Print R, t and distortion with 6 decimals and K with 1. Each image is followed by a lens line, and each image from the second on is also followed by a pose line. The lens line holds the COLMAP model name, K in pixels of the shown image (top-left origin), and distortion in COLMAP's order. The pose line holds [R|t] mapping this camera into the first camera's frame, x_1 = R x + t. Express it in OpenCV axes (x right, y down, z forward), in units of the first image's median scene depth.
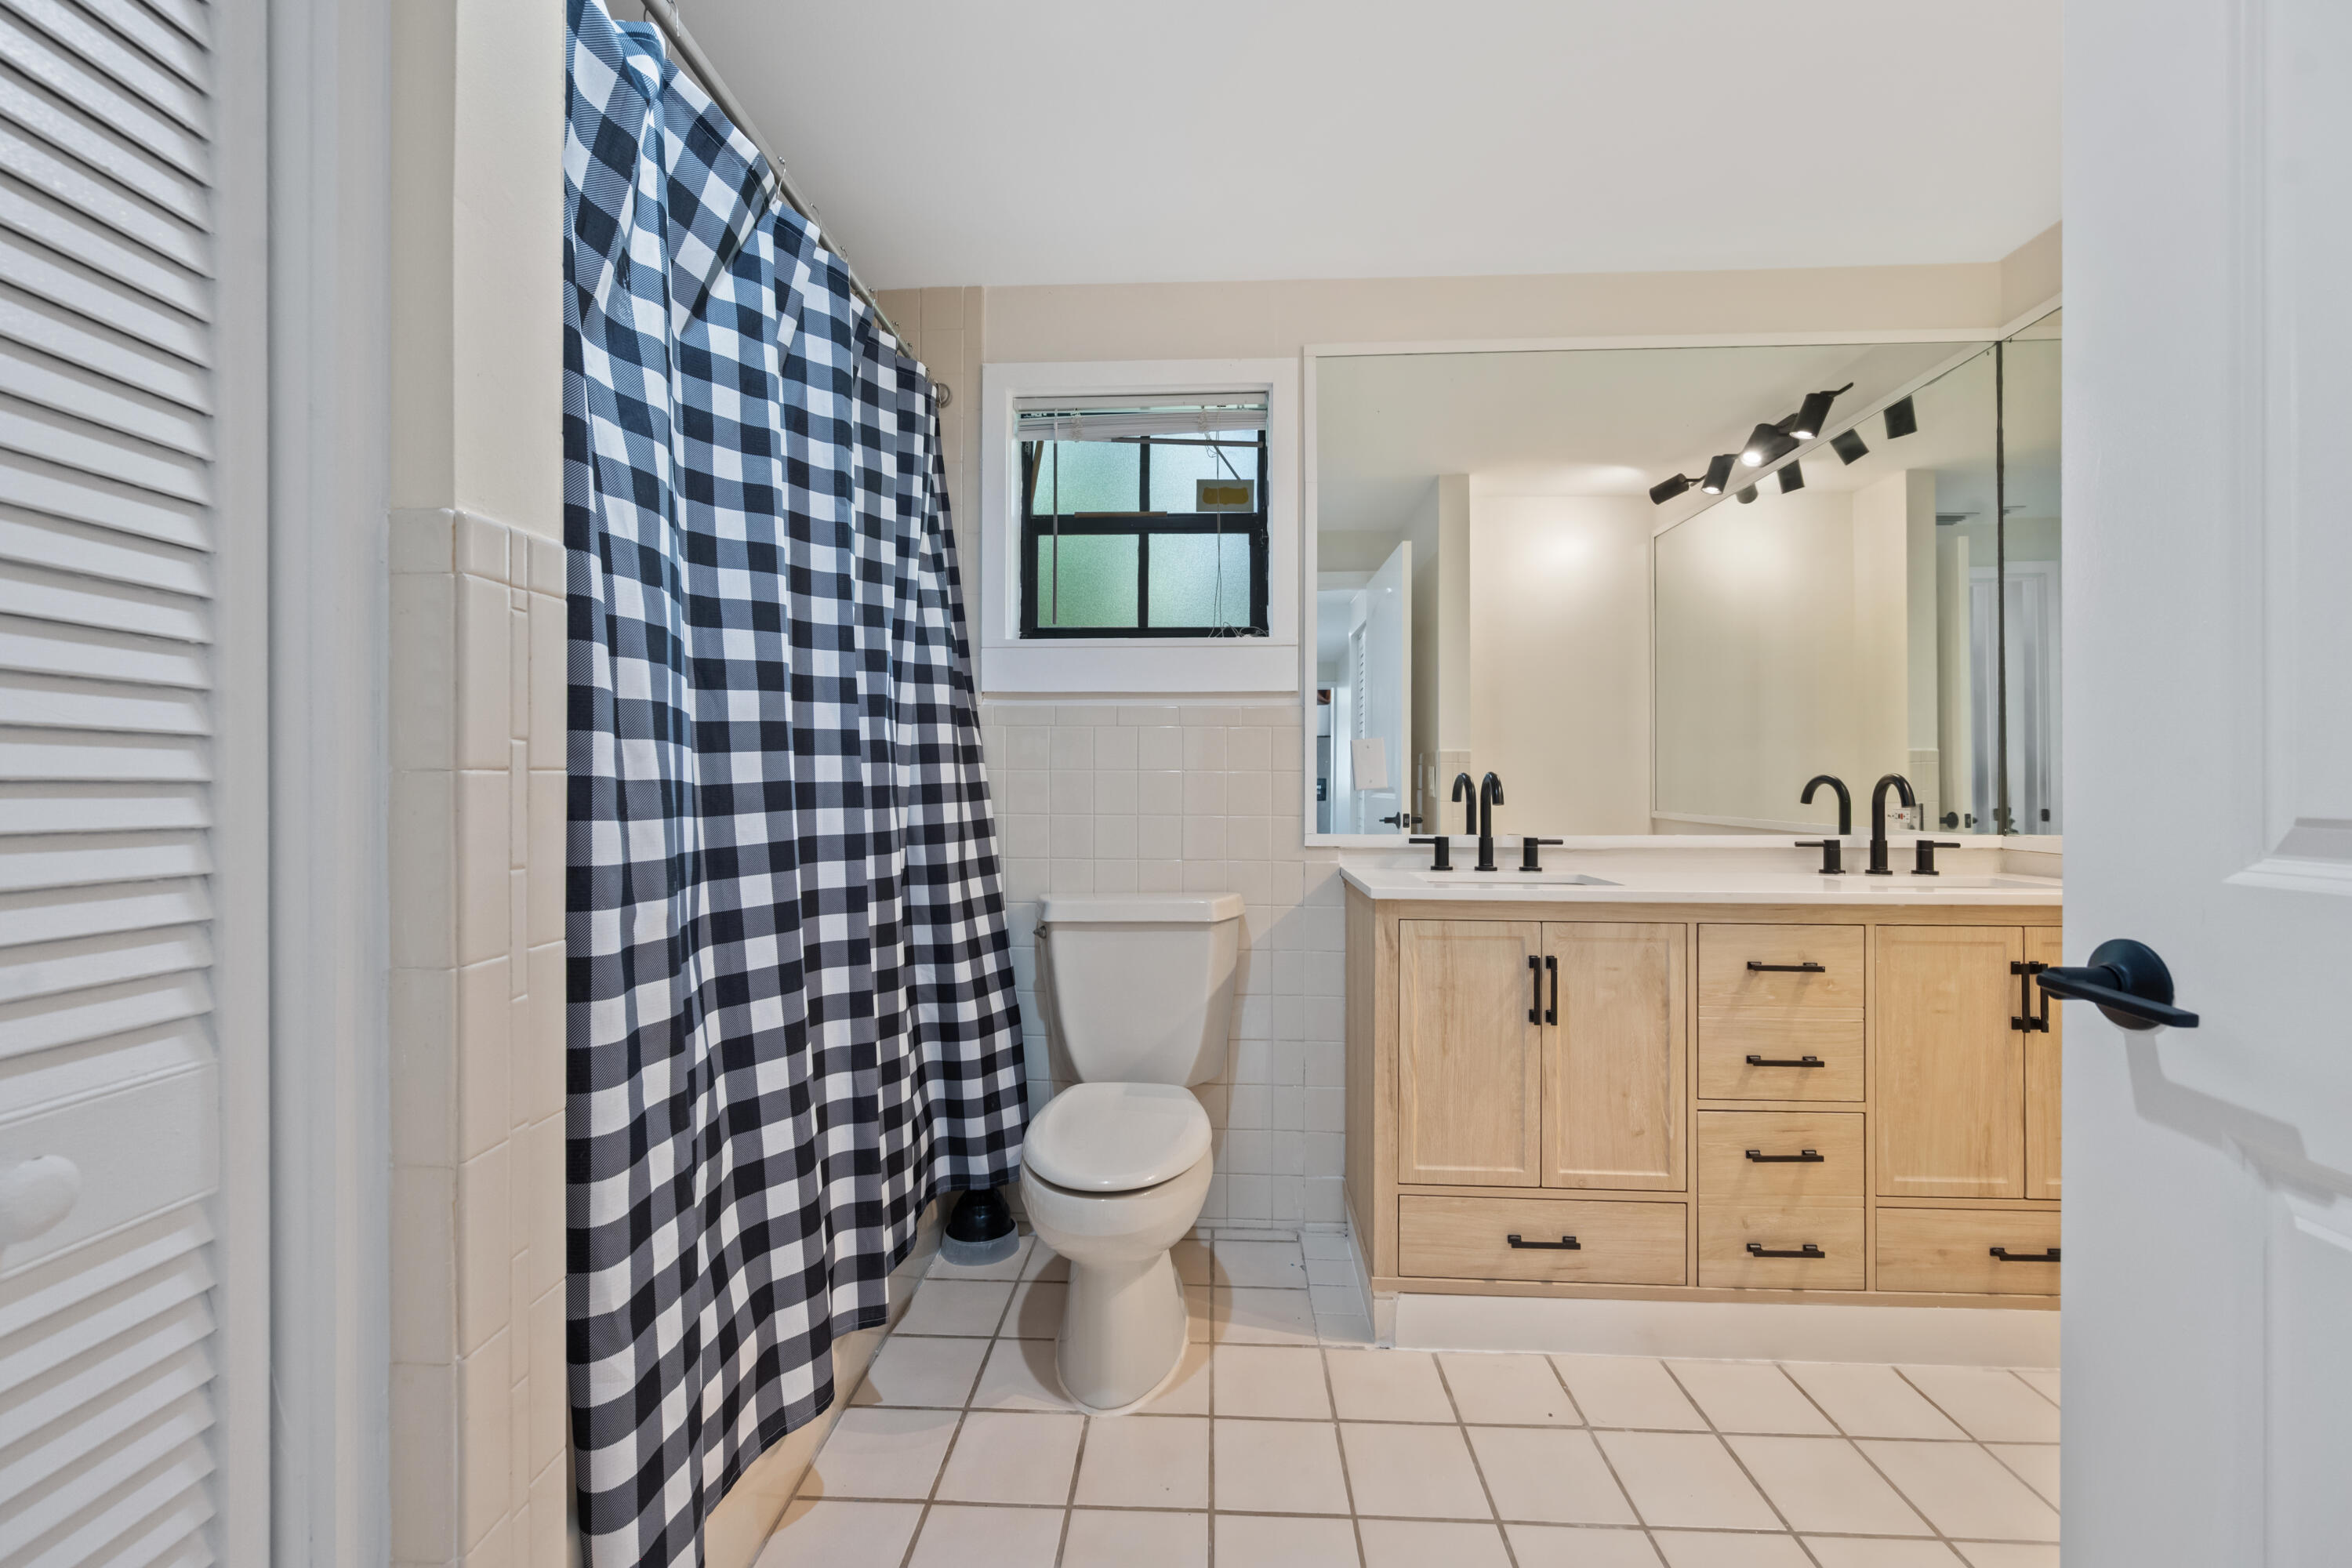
lens RADIAL K [[933.9, 0, 1173.7], [0, 933.9, 787.4], [0, 0, 1]] dist [0.002452, 0.000019]
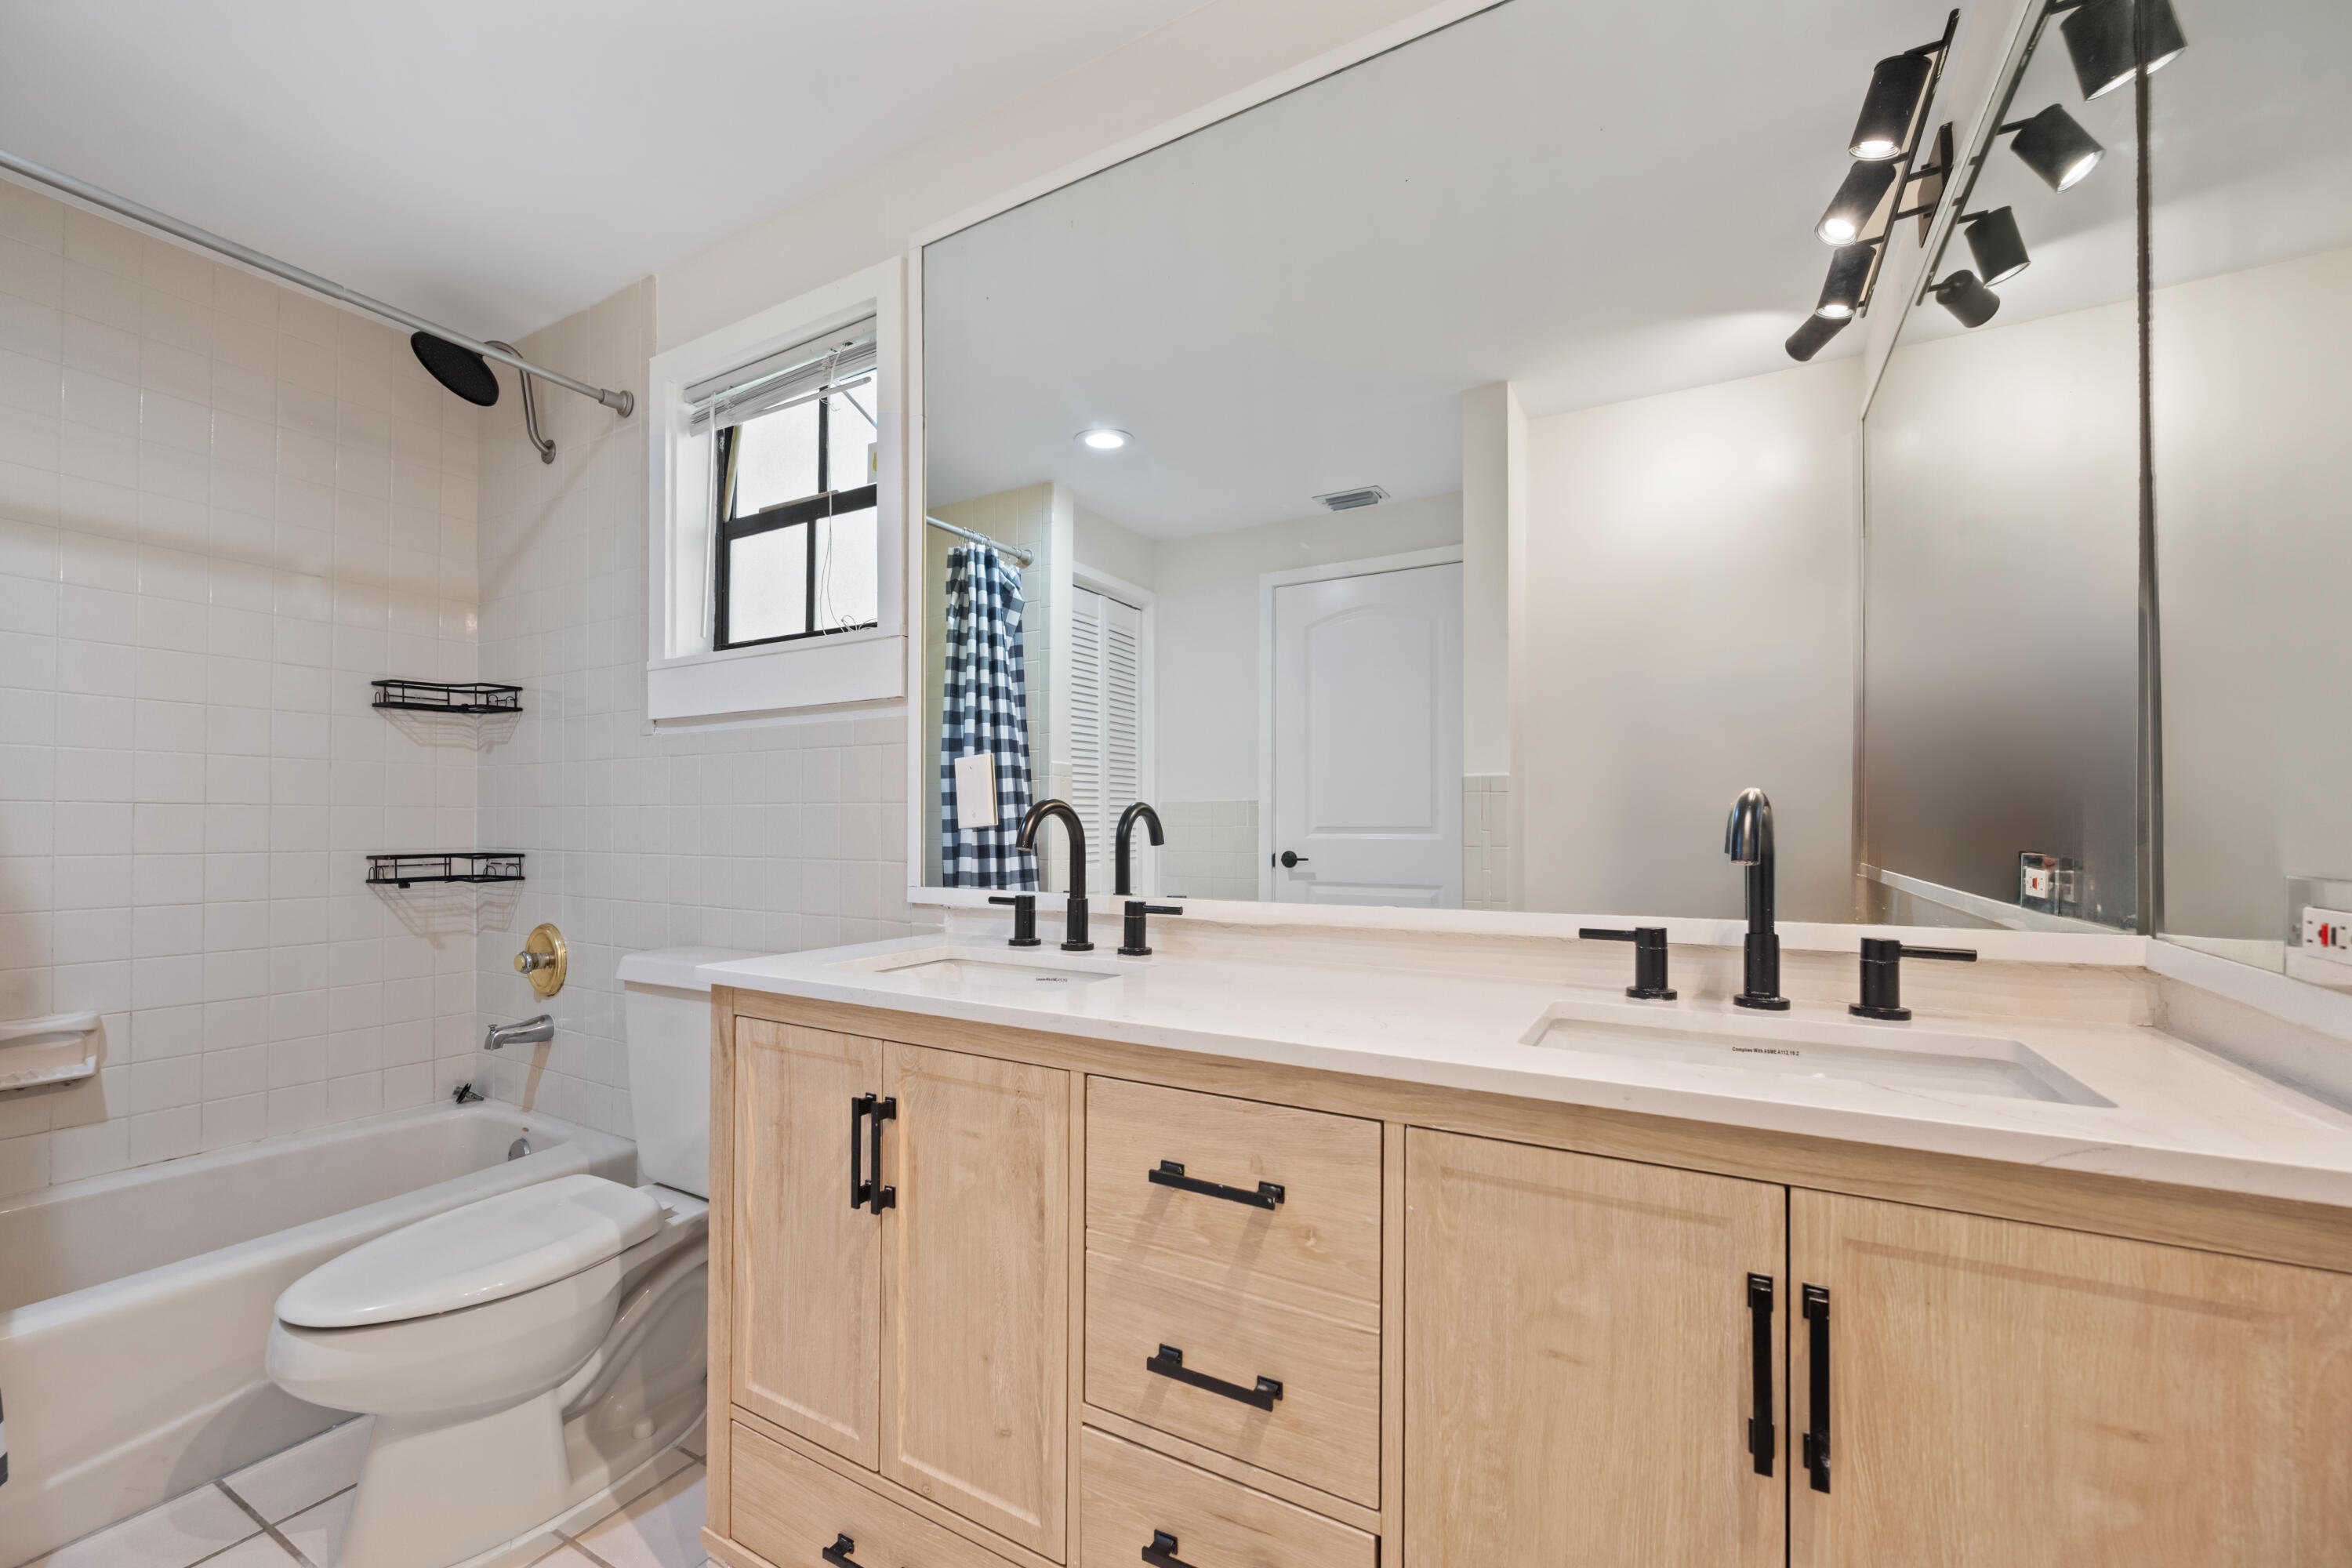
lens RADIAL K [[933.9, 0, 1171.8], [0, 933.9, 817.0], [0, 0, 1]] dist [0.002452, 0.000019]
pose [[0.888674, -0.004753, -0.458515, 0.846212], [0.001654, 0.999973, -0.007160, 0.001315], [0.458536, 0.005604, 0.888658, 0.539540]]
